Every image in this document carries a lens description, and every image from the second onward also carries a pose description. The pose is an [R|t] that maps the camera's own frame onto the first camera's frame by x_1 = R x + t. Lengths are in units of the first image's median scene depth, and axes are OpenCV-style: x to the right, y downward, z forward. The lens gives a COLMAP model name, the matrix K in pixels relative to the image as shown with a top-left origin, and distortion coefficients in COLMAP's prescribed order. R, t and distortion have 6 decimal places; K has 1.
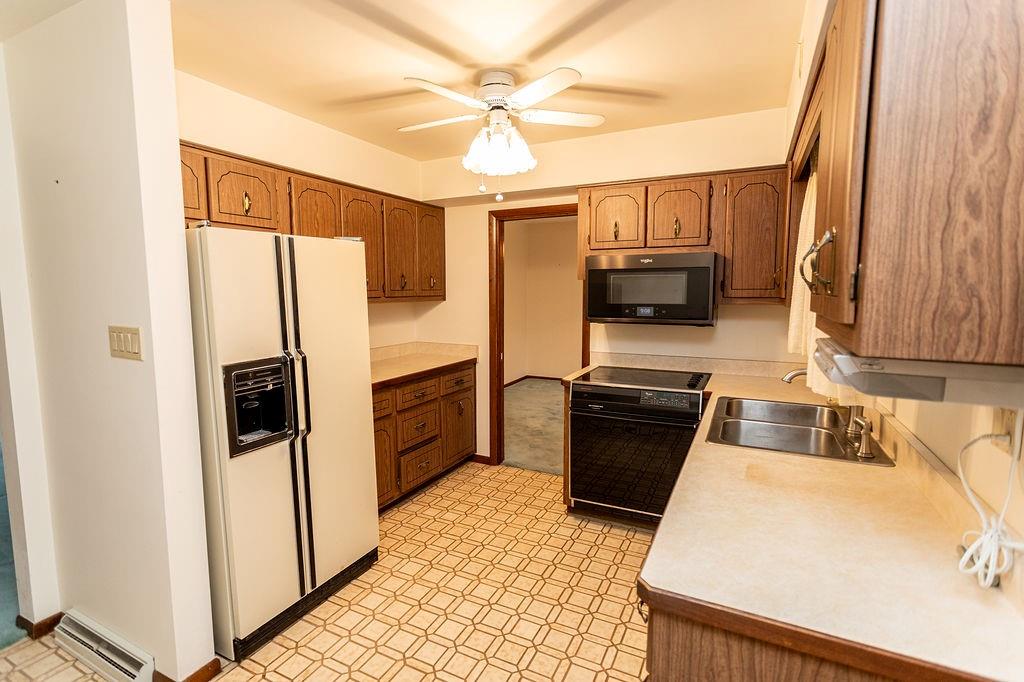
lens RADIAL K [[479.7, 0, 515.6], [0, 479.7, 338.8], [0, 0, 1]] dist [-0.000731, -0.000274]
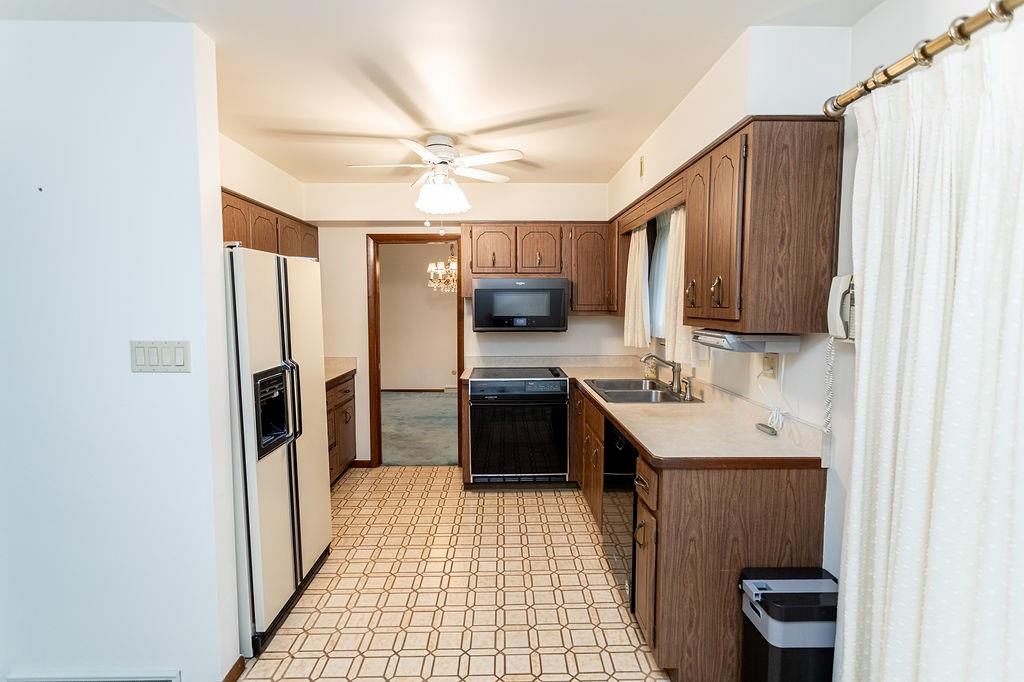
lens RADIAL K [[471.6, 0, 513.1], [0, 471.6, 340.2], [0, 0, 1]] dist [-0.001564, -0.000248]
pose [[0.887066, -0.034459, 0.460354, -0.357608], [0.047714, 0.998713, -0.017185, 0.015219], [-0.459170, 0.037210, 0.887569, -0.138420]]
